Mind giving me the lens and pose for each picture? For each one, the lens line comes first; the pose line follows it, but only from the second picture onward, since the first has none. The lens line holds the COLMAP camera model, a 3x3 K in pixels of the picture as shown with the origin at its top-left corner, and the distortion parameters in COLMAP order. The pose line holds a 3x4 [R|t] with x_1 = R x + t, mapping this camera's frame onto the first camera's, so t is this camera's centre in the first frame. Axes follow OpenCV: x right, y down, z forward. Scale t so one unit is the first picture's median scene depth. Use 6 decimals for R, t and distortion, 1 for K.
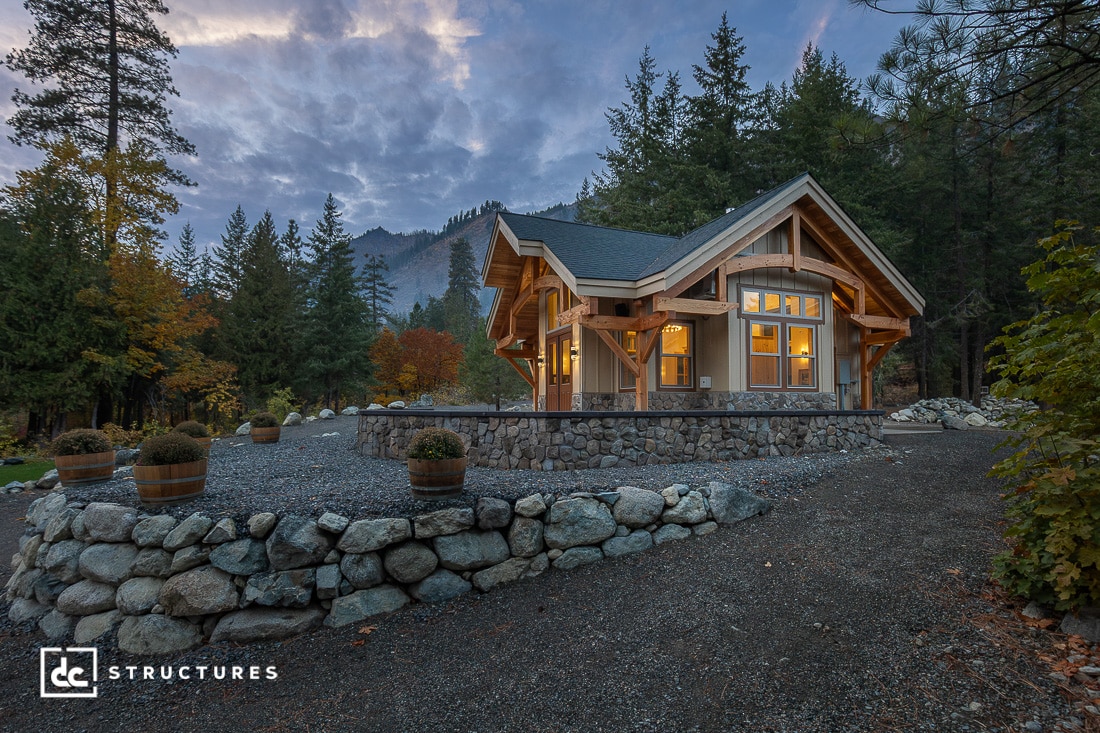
lens RADIAL K [[541.0, 0, 546.0], [0, 541.0, 394.1], [0, 0, 1]] dist [-0.003856, 0.000312]
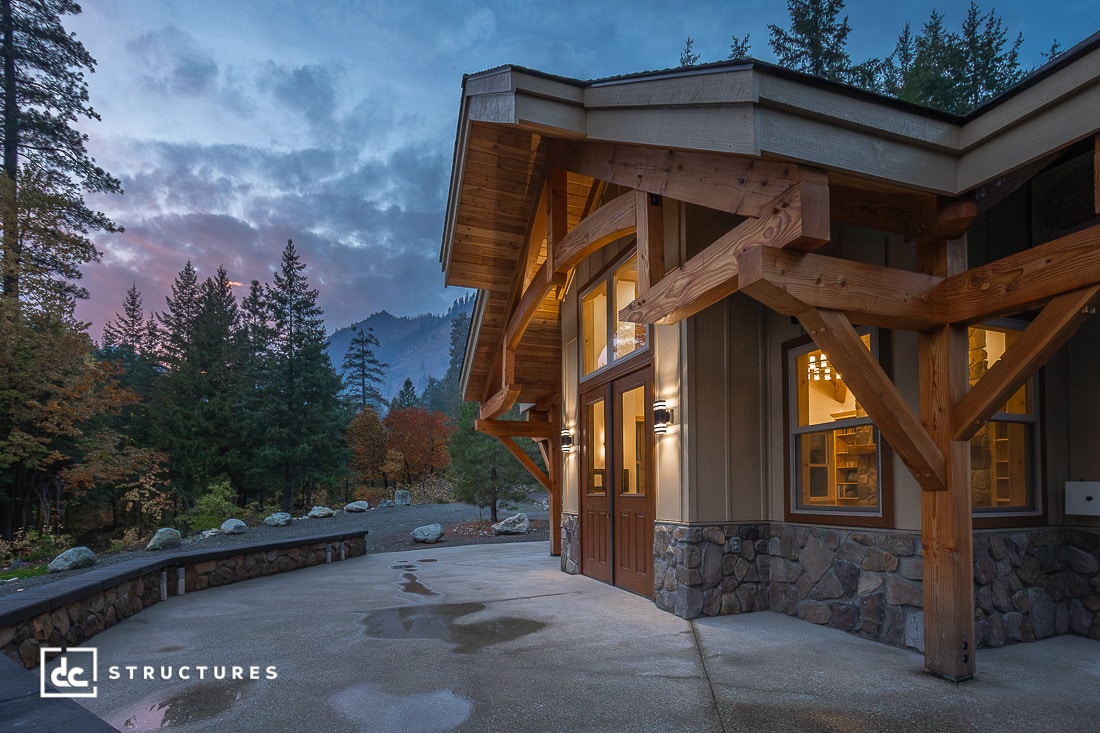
lens RADIAL K [[541.7, 0, 553.3], [0, 541.7, 485.7], [0, 0, 1]] dist [-0.000091, -0.001378]
pose [[0.999957, -0.009224, -0.000688, -0.017740], [0.009232, 0.999878, 0.012584, -0.022894], [0.000571, -0.012590, 0.999921, 0.426334]]
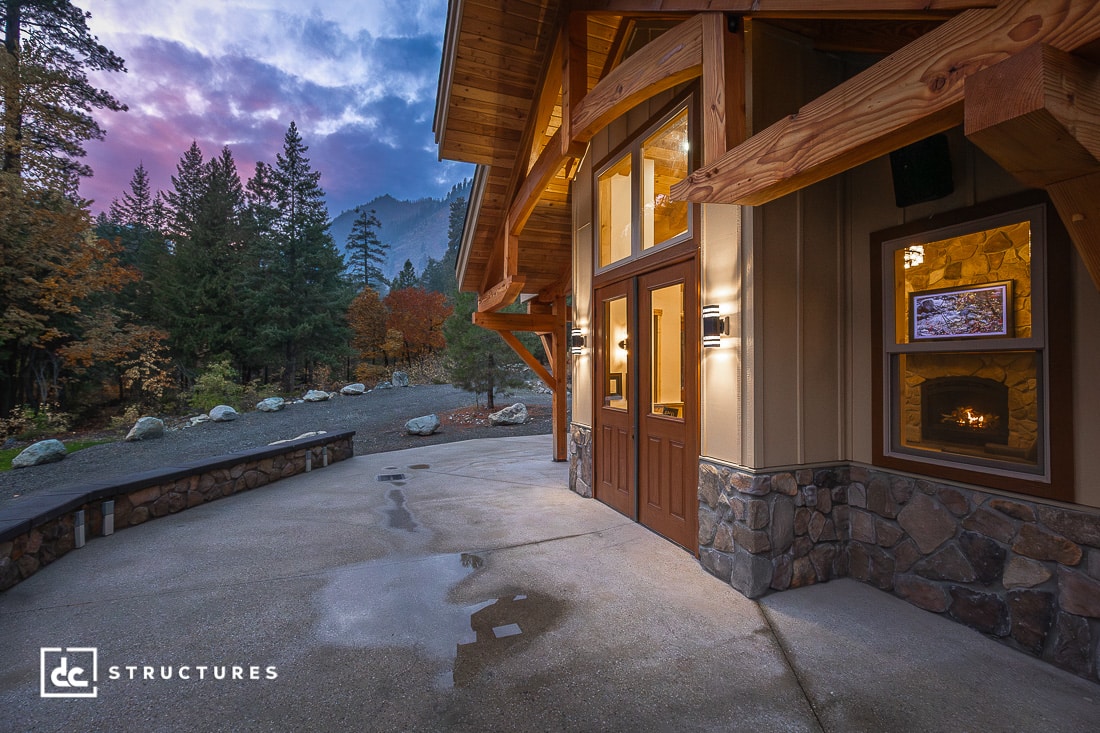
lens RADIAL K [[504.8, 0, 550.0], [0, 504.8, 366.5], [0, 0, 1]] dist [0.000550, 0.001051]
pose [[0.999963, 0.001330, 0.008532, -0.028317], [-0.001540, 0.999695, 0.024663, -0.042329], [-0.008497, -0.024675, 0.999659, 0.501655]]
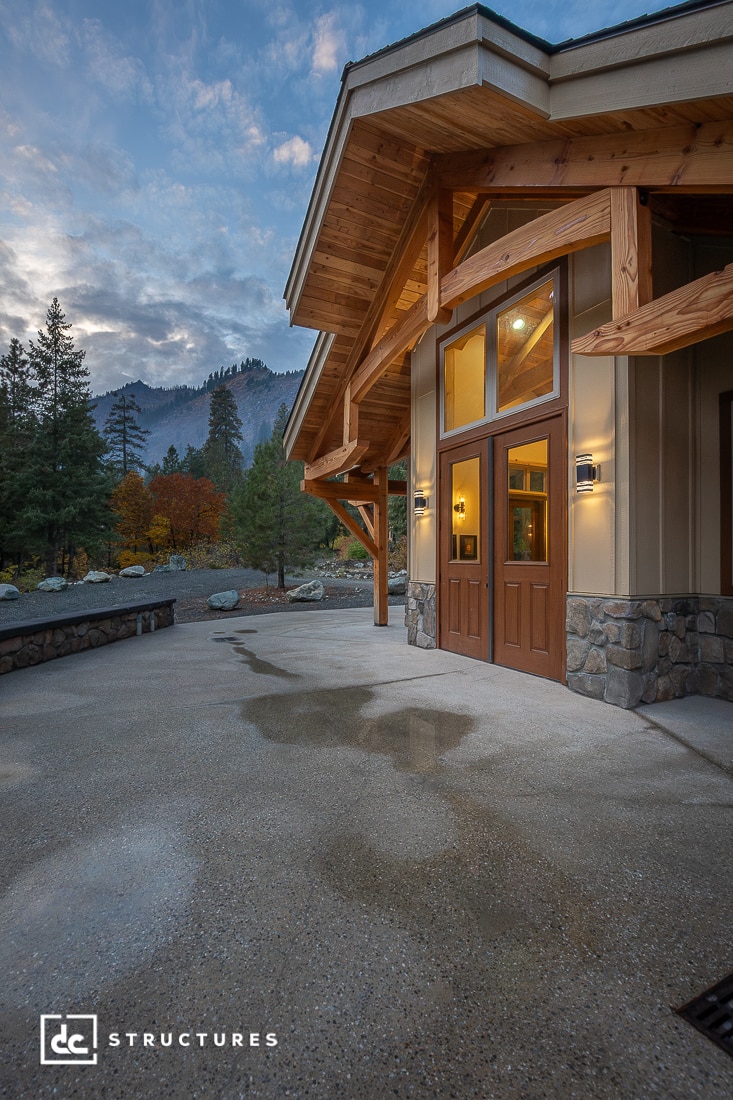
lens RADIAL K [[506.8, 0, 351.2], [0, 506.8, 559.1], [0, 0, 1]] dist [0.001628, 0.001041]
pose [[0.995484, 0.004509, 0.094819, -0.084672], [-0.006734, 0.999709, 0.023160, -0.020696], [-0.094687, -0.023693, 0.995225, 0.486757]]
